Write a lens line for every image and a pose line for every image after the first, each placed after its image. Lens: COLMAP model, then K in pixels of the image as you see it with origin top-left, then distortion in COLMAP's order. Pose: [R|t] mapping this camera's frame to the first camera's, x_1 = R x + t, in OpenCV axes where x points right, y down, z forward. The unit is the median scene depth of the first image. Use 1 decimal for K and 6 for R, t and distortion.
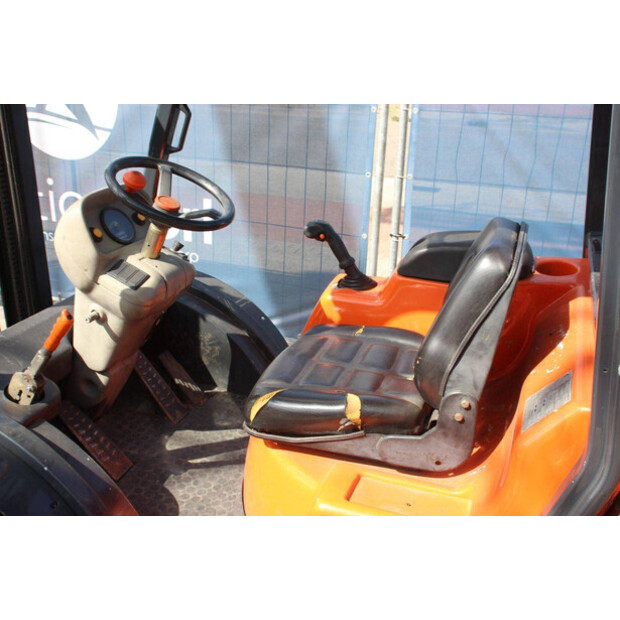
lens RADIAL K [[685.0, 0, 310.0], [0, 685.0, 310.0], [0, 0, 1]] dist [-0.009395, 0.001868]
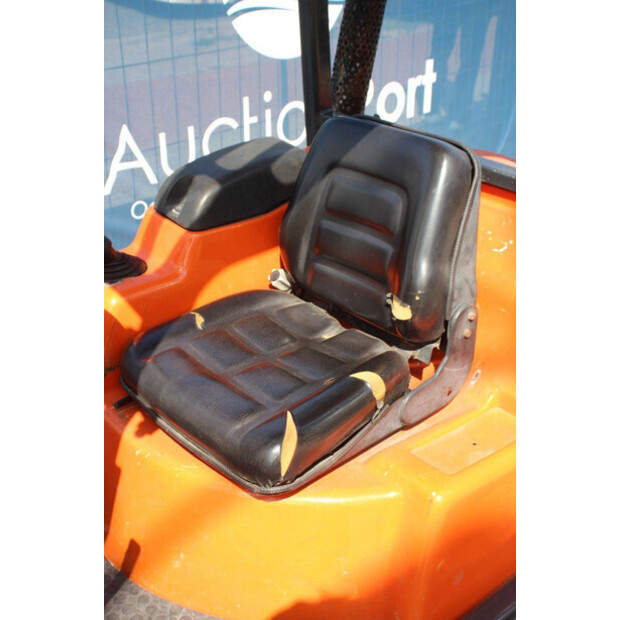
lens RADIAL K [[953.5, 0, 310.0], [0, 953.5, 310.0], [0, 0, 1]] dist [0.126609, 0.005747]
pose [[0.522486, -0.409867, 0.747675, -0.604909], [0.336852, 0.904778, 0.260592, -0.199062], [-0.783288, 0.115700, 0.610798, 0.272727]]
